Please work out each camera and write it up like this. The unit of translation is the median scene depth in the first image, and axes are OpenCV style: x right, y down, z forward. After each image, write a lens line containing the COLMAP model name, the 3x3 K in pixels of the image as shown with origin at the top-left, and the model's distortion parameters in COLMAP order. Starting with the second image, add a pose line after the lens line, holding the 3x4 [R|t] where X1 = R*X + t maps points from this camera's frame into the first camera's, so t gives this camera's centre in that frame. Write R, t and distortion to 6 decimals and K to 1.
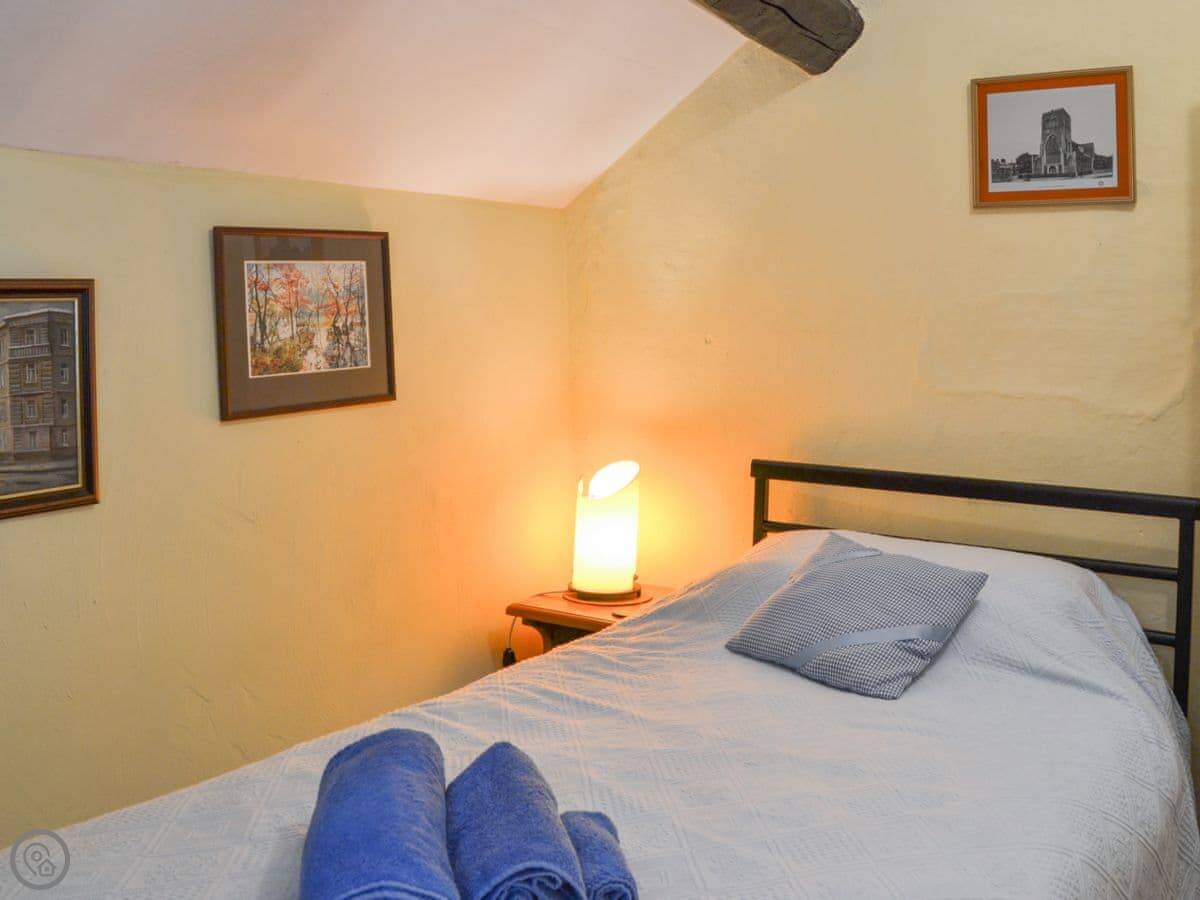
lens RADIAL K [[1107.2, 0, 600.0], [0, 1107.2, 454.9], [0, 0, 1]] dist [-0.081048, 0.000959]
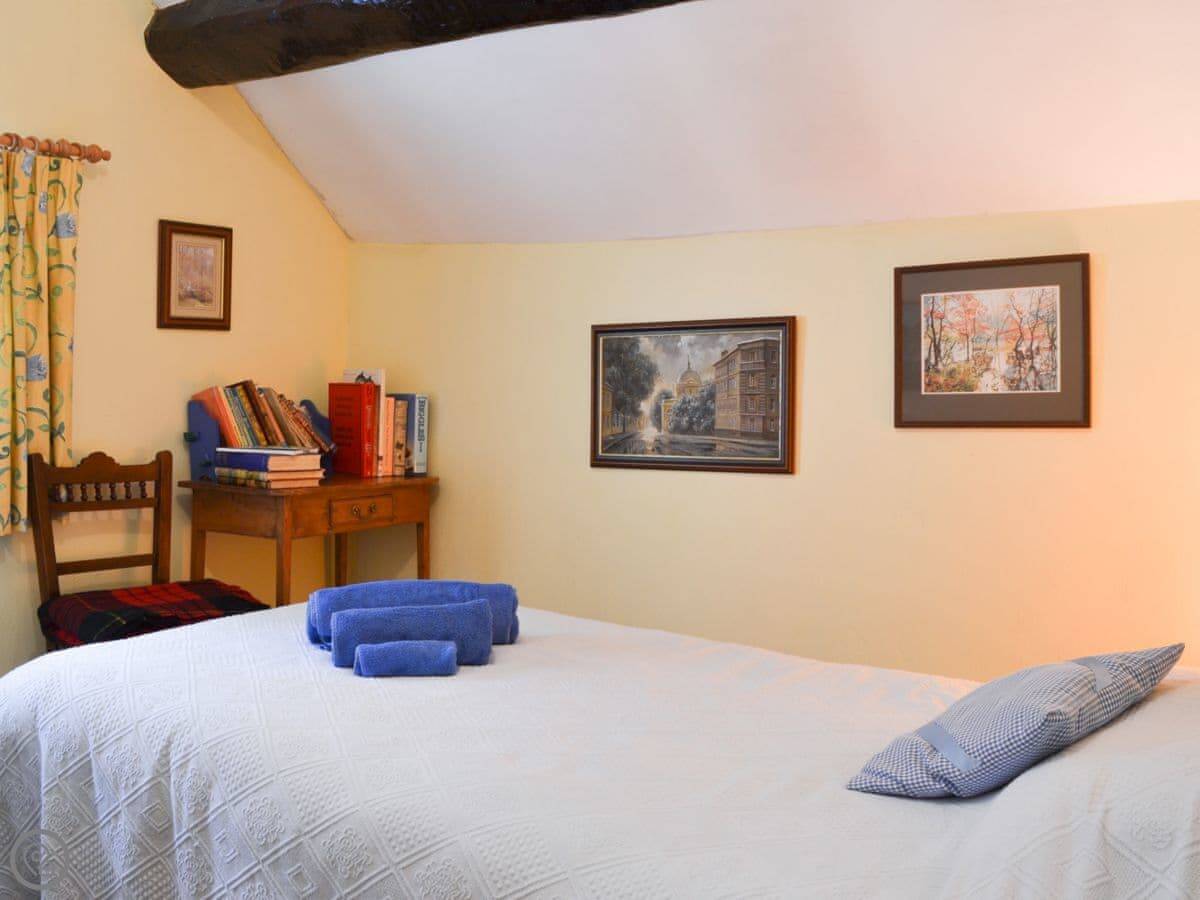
lens RADIAL K [[1107.2, 0, 600.0], [0, 1107.2, 454.9], [0, 0, 1]] dist [-0.081048, 0.000959]
pose [[0.035431, 0.141324, -0.989329, 0.829257], [-0.077198, 0.987380, 0.138281, -0.139591], [0.996386, 0.071475, 0.045894, 0.597906]]
